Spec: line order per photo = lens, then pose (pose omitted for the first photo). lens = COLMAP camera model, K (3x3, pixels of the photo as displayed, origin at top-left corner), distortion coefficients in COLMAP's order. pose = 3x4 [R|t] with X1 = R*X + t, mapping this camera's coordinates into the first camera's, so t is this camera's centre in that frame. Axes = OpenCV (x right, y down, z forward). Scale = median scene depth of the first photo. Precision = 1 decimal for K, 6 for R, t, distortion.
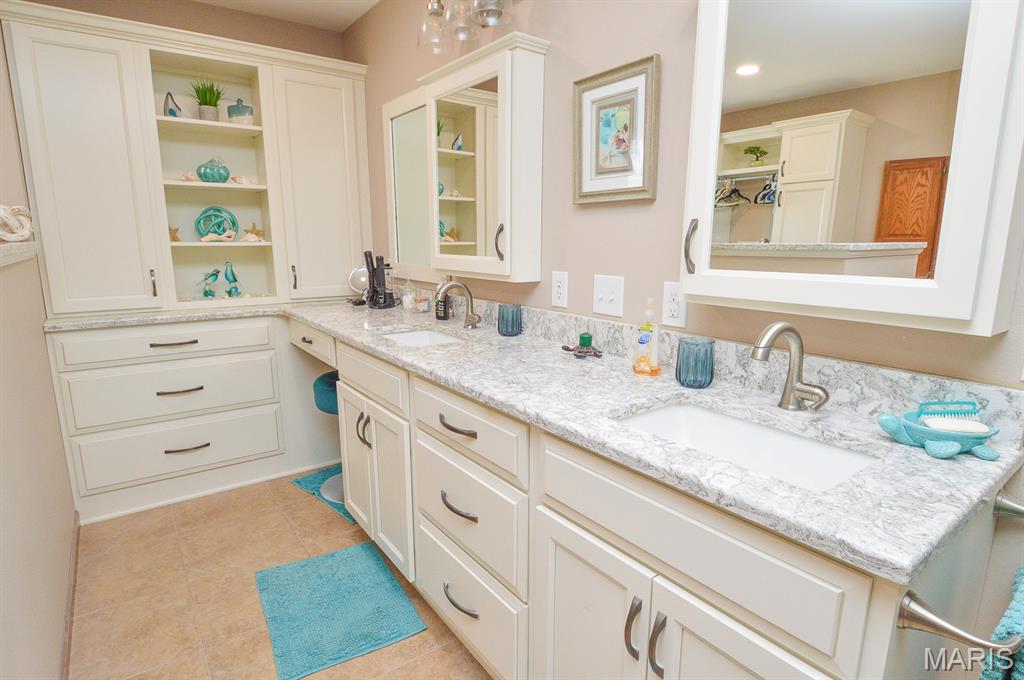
lens RADIAL K [[541.4, 0, 512.0], [0, 541.4, 340.0], [0, 0, 1]] dist [-0.001757, -0.000970]
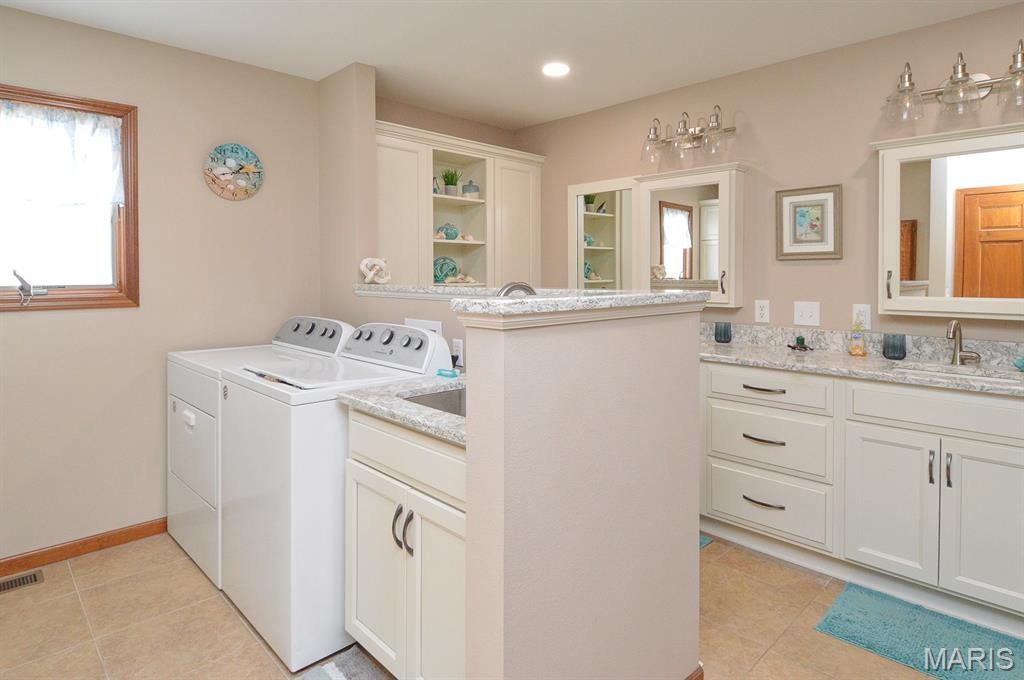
lens RADIAL K [[563.1, 0, 509.9], [0, 563.1, 275.1], [0, 0, 1]] dist [0.003181, -0.016461]
pose [[0.991682, -0.006433, 0.128549, -0.955535], [0.029856, 0.983007, -0.181122, 0.087210], [-0.125199, 0.183454, 0.975023, -0.594432]]
